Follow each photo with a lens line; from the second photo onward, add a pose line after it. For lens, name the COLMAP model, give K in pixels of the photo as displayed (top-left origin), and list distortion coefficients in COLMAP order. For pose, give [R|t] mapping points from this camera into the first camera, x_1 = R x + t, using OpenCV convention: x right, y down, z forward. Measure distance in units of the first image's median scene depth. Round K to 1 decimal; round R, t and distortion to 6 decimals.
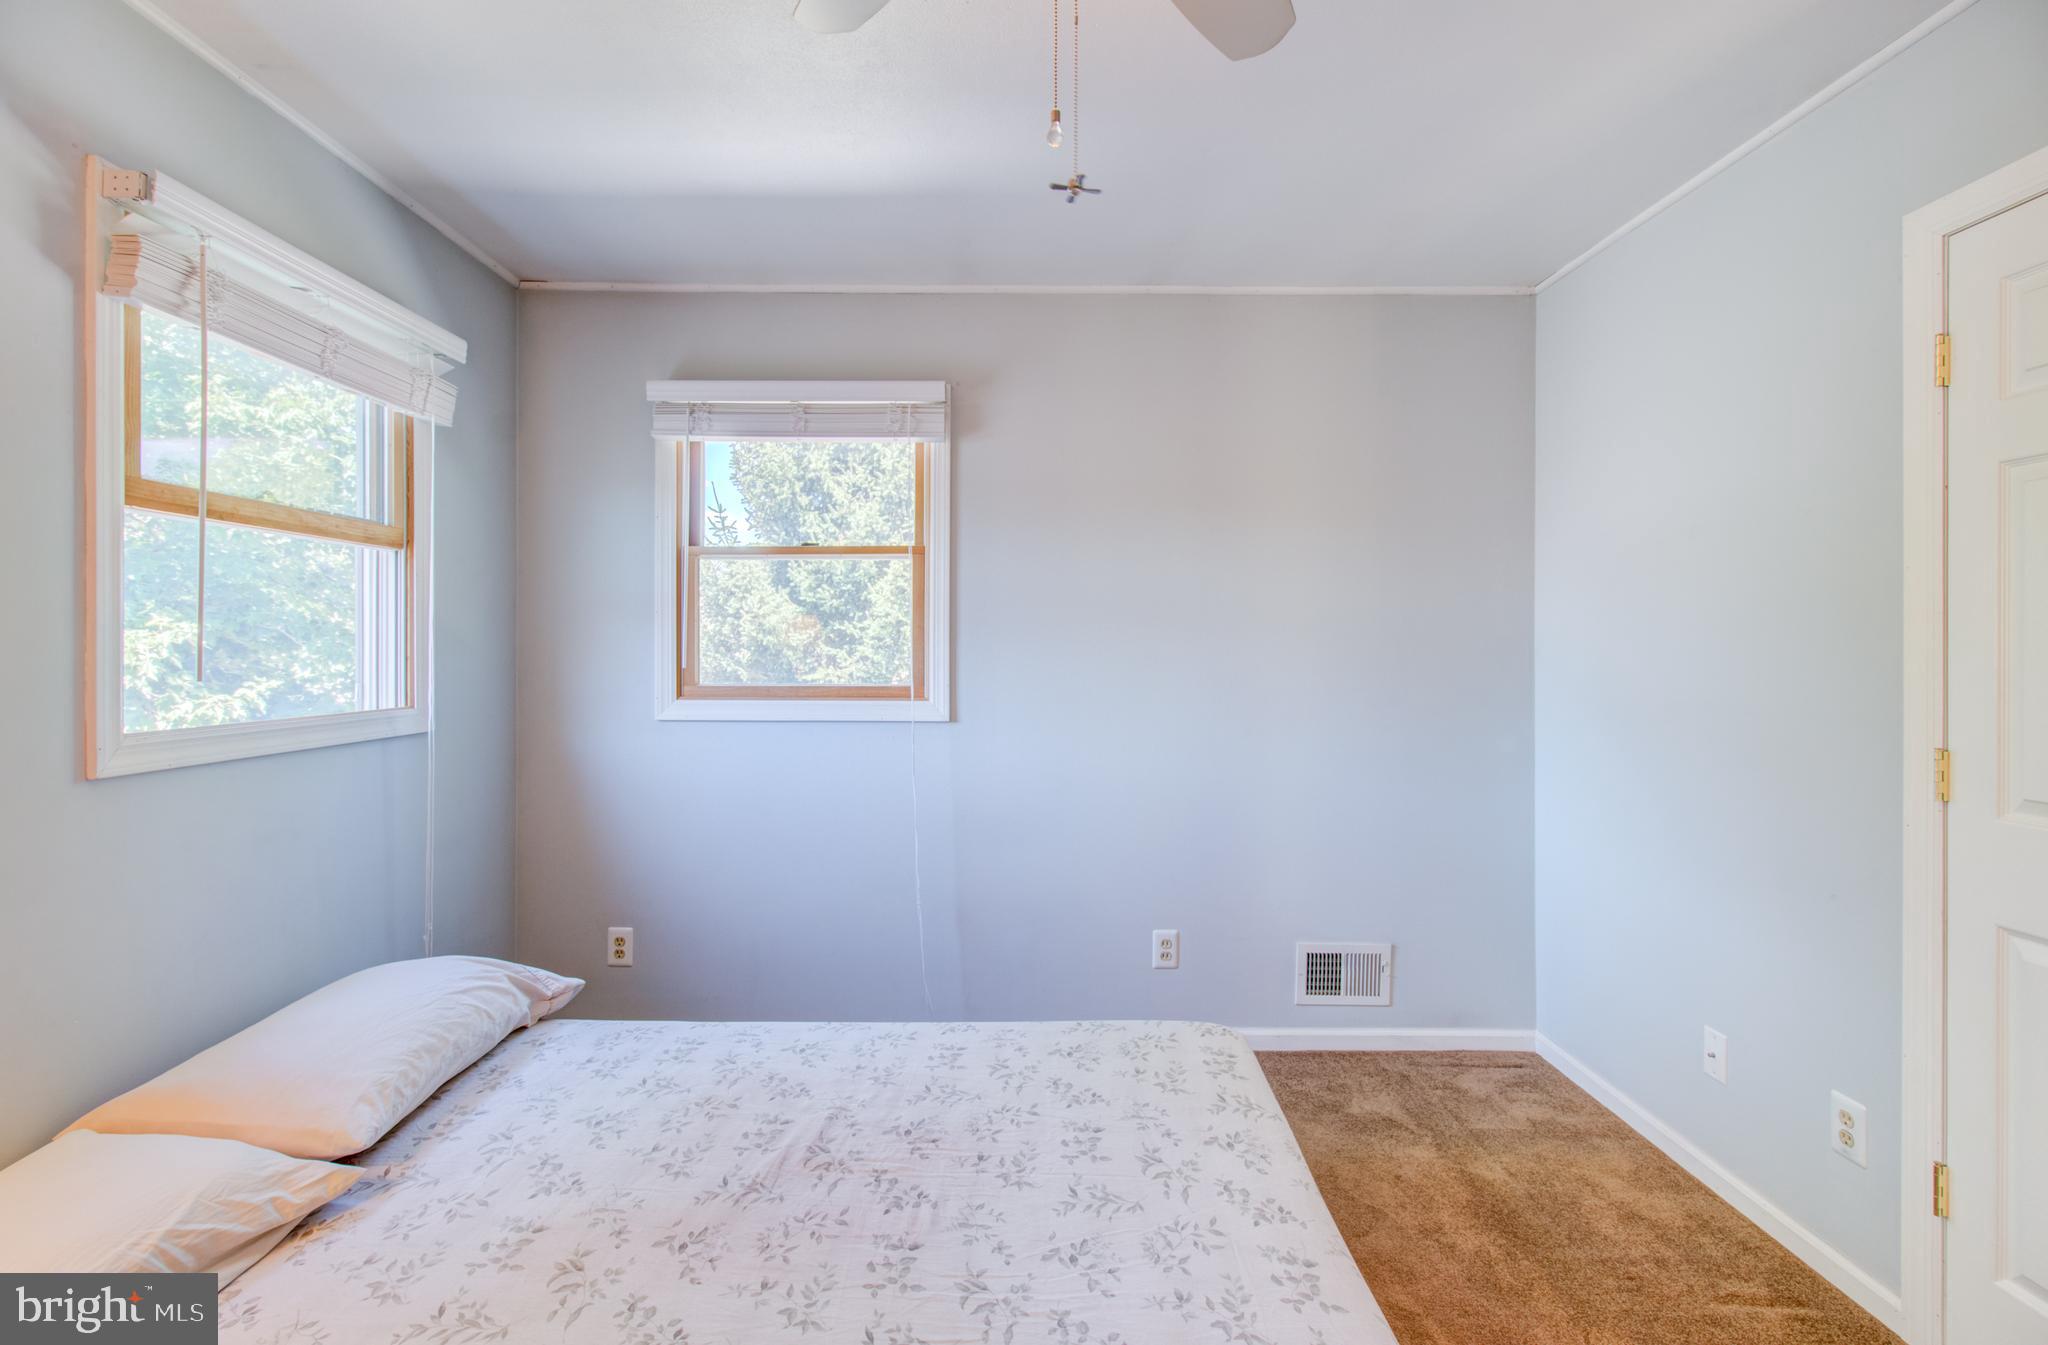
lens RADIAL K [[942.6, 0, 1016.3], [0, 942.6, 656.6], [0, 0, 1]] dist [-0.012078, 0.001427]
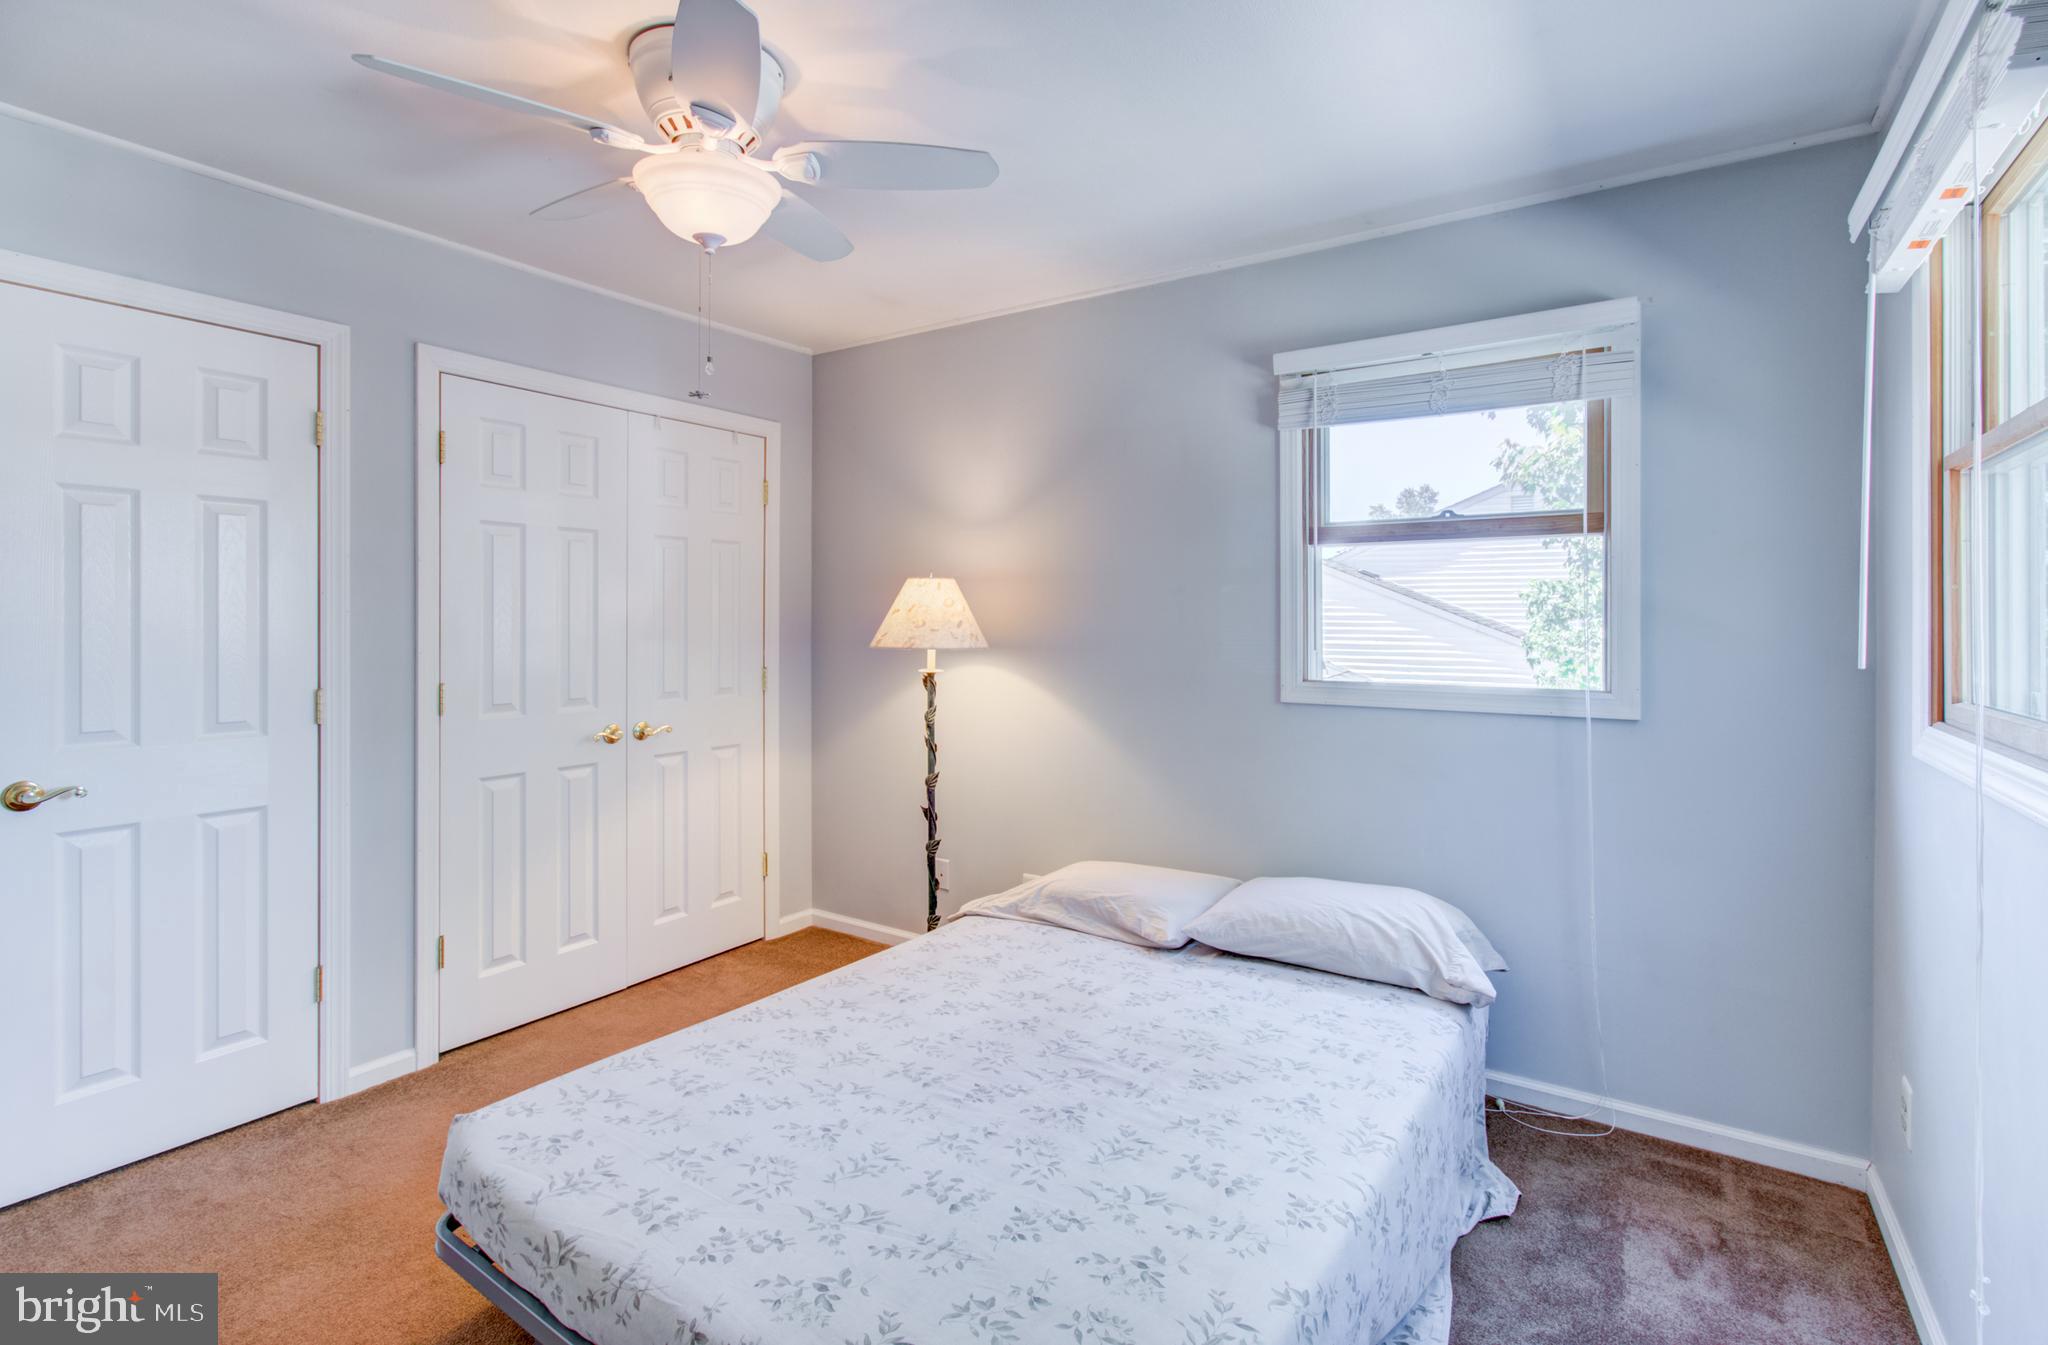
lens RADIAL K [[941.8, 0, 1028.0], [0, 941.8, 623.1], [0, 0, 1]] dist [-0.008478, 0.000634]
pose [[-0.558455, -0.000901, -0.829534, 0.484080], [-0.009605, 0.999939, 0.005380, -0.016081], [0.829479, 0.010973, -0.558430, 0.983681]]
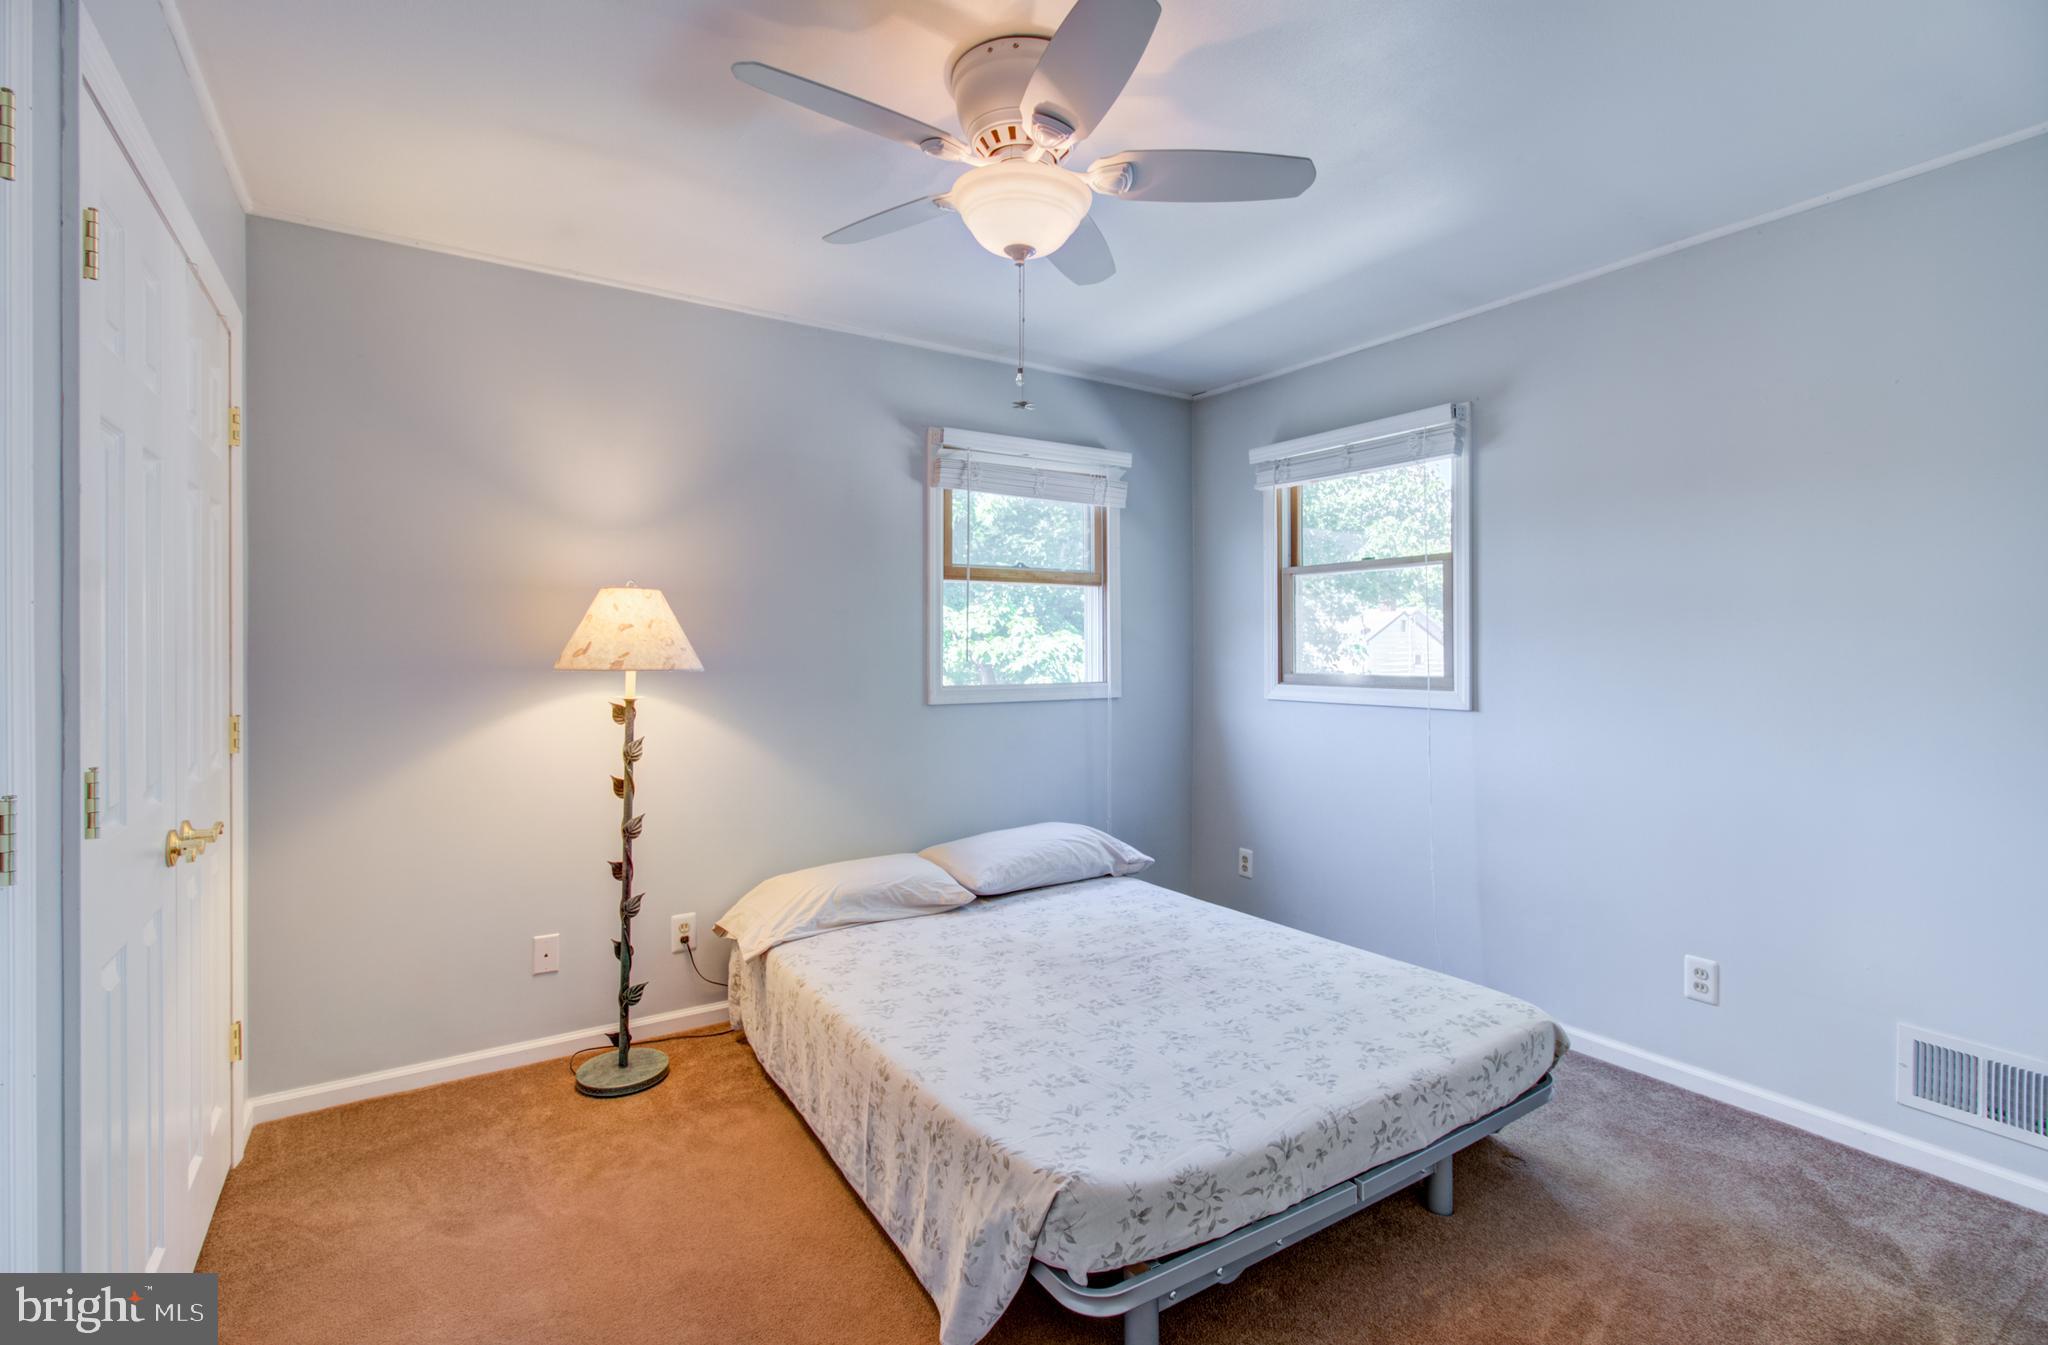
lens RADIAL K [[942.6, 0, 1016.3], [0, 942.6, 656.6], [0, 0, 1]] dist [-0.012078, 0.001427]
pose [[0.542497, 0.004911, -0.840043, 0.631059], [-0.004284, 0.999986, 0.003079, 0.004993], [0.840047, 0.001928, 0.542511, -0.031880]]
